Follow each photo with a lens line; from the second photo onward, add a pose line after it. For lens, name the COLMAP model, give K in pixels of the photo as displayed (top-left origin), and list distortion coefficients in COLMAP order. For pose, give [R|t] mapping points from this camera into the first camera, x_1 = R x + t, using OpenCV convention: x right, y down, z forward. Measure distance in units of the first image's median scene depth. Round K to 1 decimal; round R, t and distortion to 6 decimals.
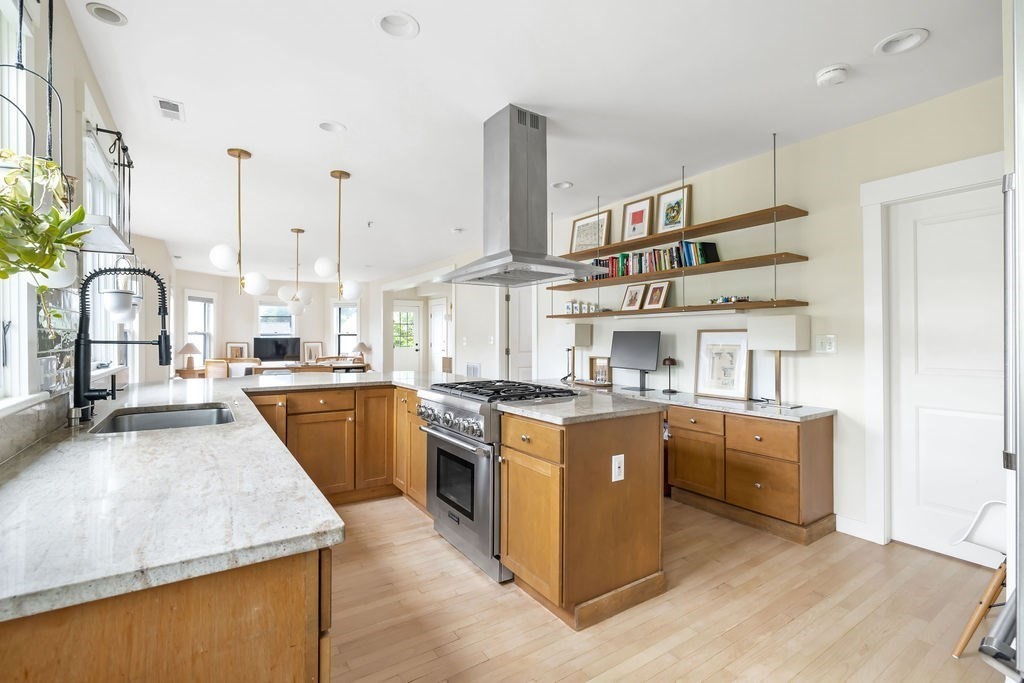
lens RADIAL K [[469.9, 0, 509.7], [0, 469.9, 329.1], [0, 0, 1]] dist [-0.000864, -0.000175]
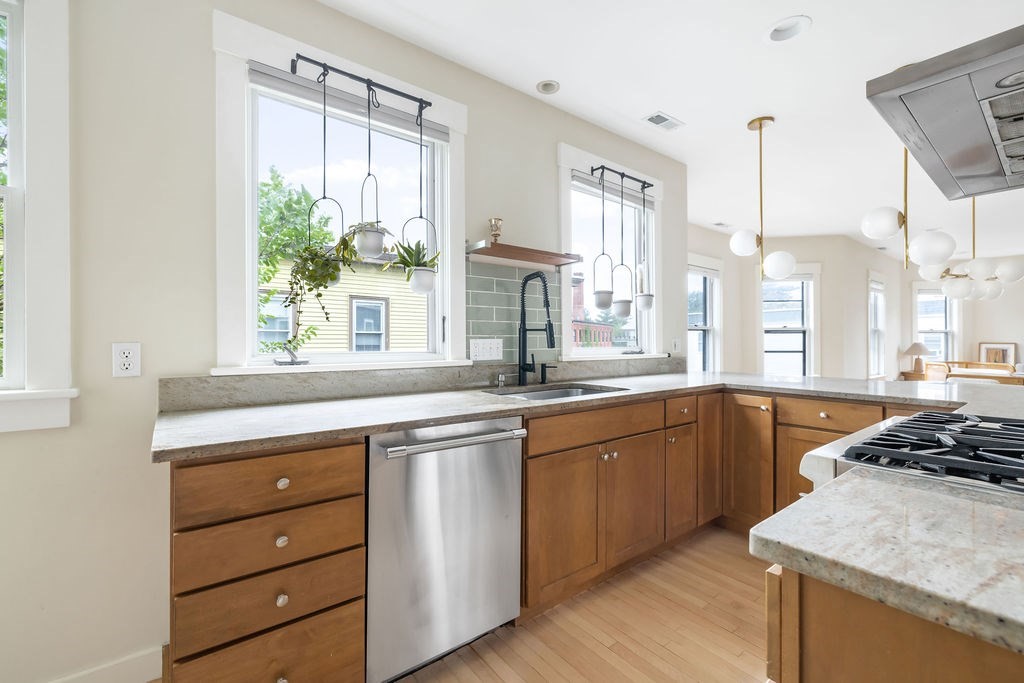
lens RADIAL K [[430.5, 0, 514.4], [0, 430.5, 339.6], [0, 0, 1]] dist [0.000926, -0.000016]
pose [[0.073466, -0.003388, -0.997292, 0.074593], [0.017839, 0.999839, -0.002083, 0.011099], [0.997138, -0.017638, 0.073515, 0.166276]]
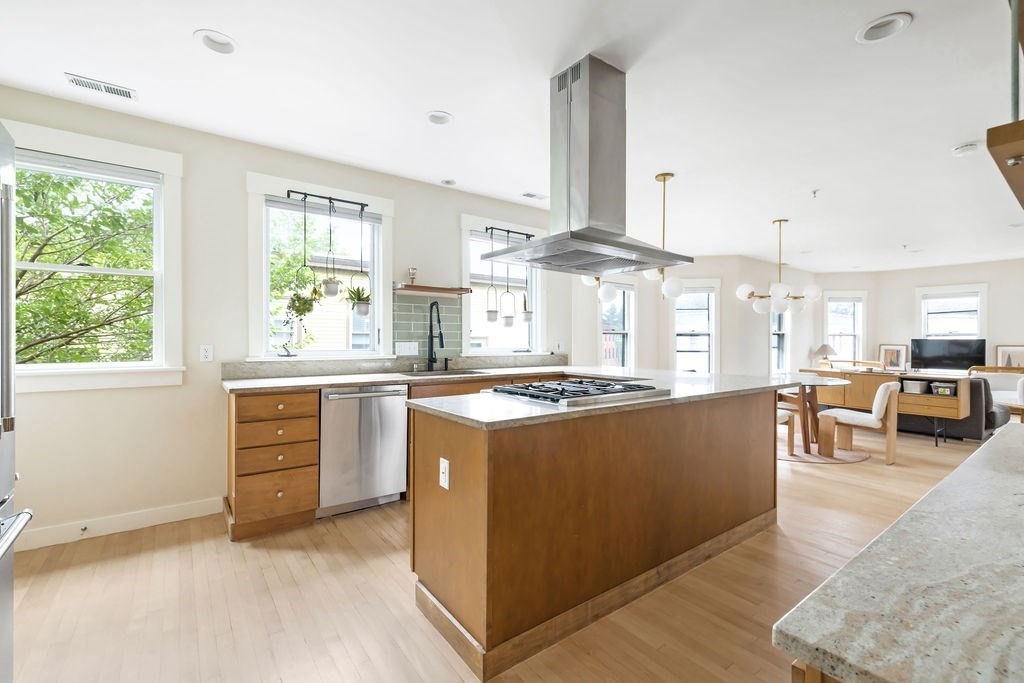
lens RADIAL K [[439.1, 0, 505.1], [0, 439.1, 341.3], [0, 0, 1]] dist [-0.000838, -0.000275]
pose [[0.031420, 0.002579, -0.999503, 0.248608], [0.015075, 0.999882, 0.003054, 0.009178], [0.999393, -0.015163, 0.031378, 0.252101]]
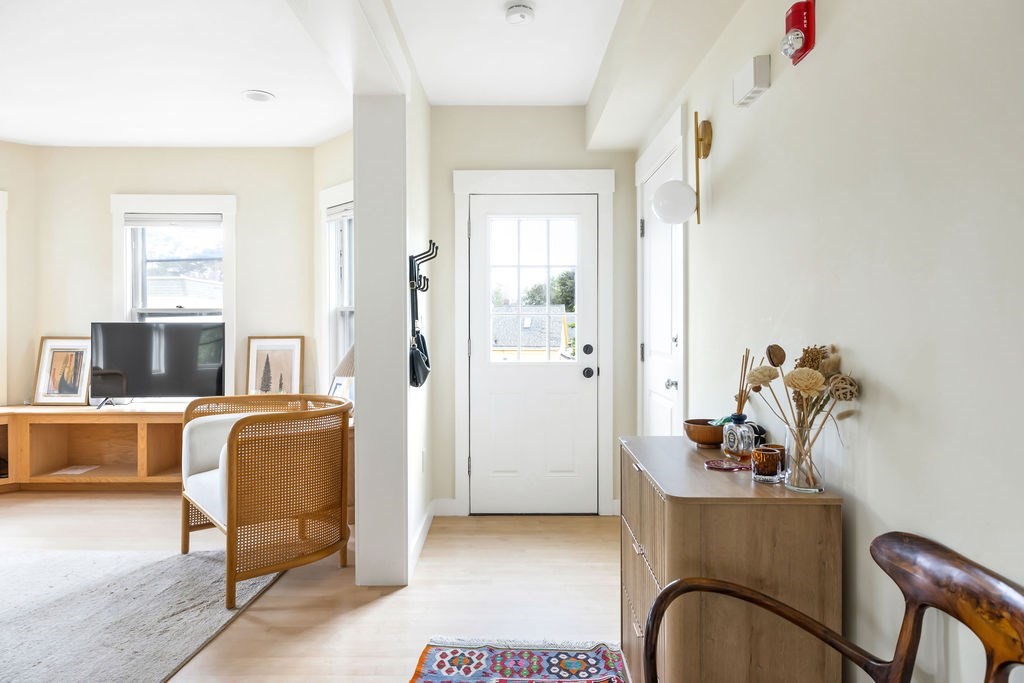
lens RADIAL K [[621.0, 0, 515.2], [0, 621.0, 326.9], [0, 0, 1]] dist [-0.002961, -0.000966]
pose [[0.826302, 0.000337, -0.563227, -0.054624], [0.011543, 0.999780, 0.017533, 0.018116], [0.563109, -0.020989, 0.826116, 0.865401]]
